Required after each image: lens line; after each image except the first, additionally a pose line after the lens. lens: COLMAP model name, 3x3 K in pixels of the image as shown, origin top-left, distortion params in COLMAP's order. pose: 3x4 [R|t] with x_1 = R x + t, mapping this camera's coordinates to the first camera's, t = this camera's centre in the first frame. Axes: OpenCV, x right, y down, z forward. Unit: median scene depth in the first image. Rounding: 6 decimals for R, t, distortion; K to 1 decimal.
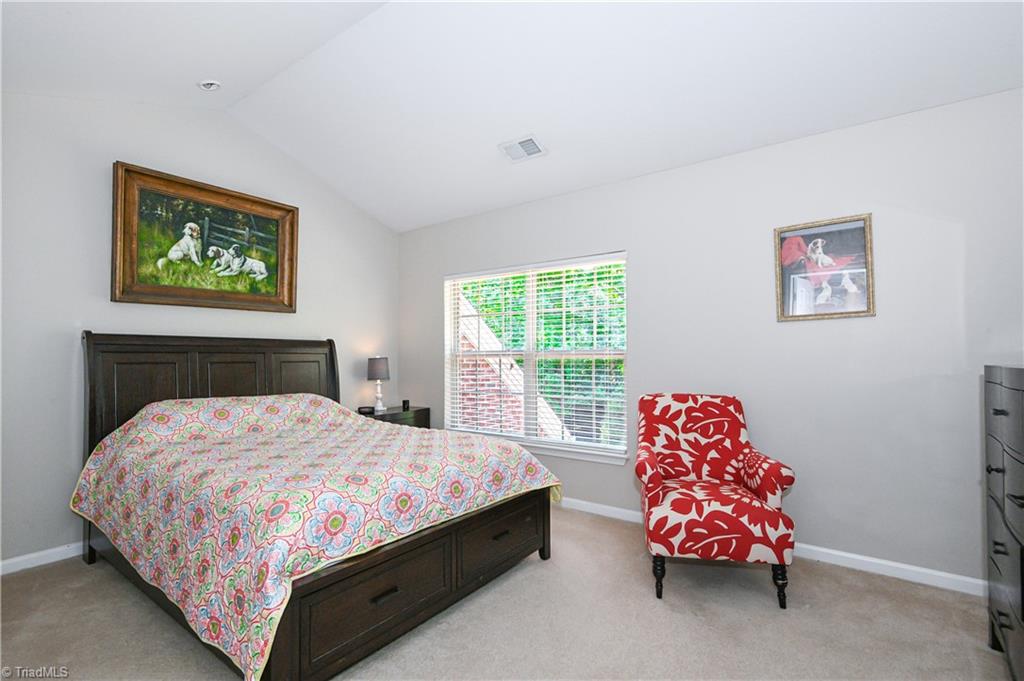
lens RADIAL K [[468.2, 0, 506.8], [0, 468.2, 344.0], [0, 0, 1]] dist [0.005974, -0.001005]
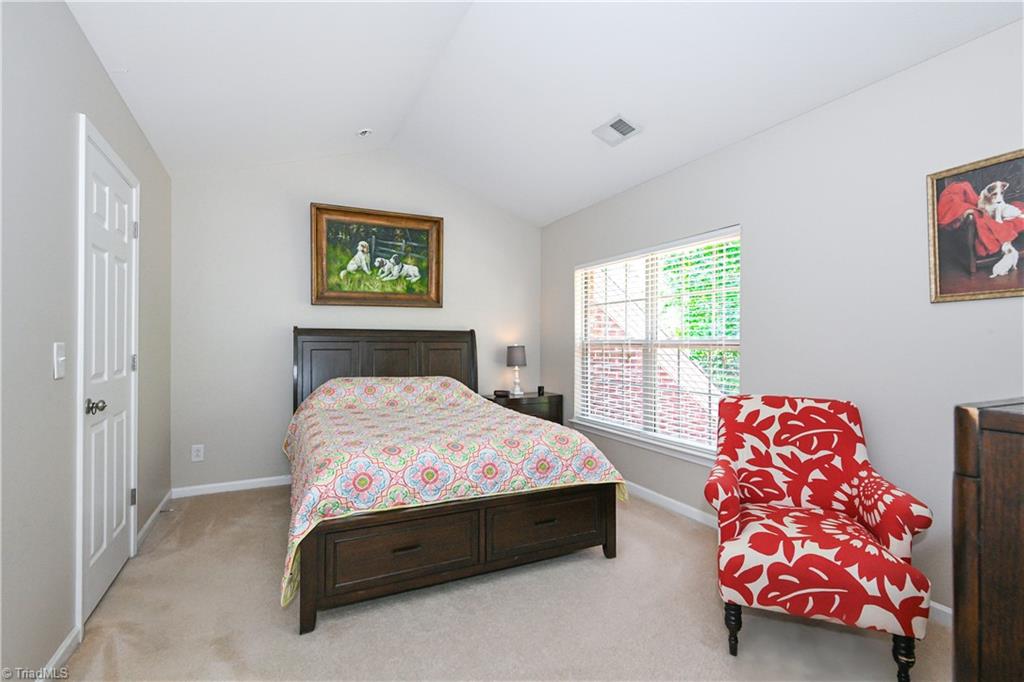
lens RADIAL K [[469.3, 0, 509.4], [0, 469.3, 335.6], [0, 0, 1]] dist [0.016673, 0.000062]
pose [[0.884058, -0.001212, -0.467376, 0.311918], [0.008082, 0.999887, 0.012696, -0.012274], [0.467308, -0.015001, 0.883967, 0.042610]]
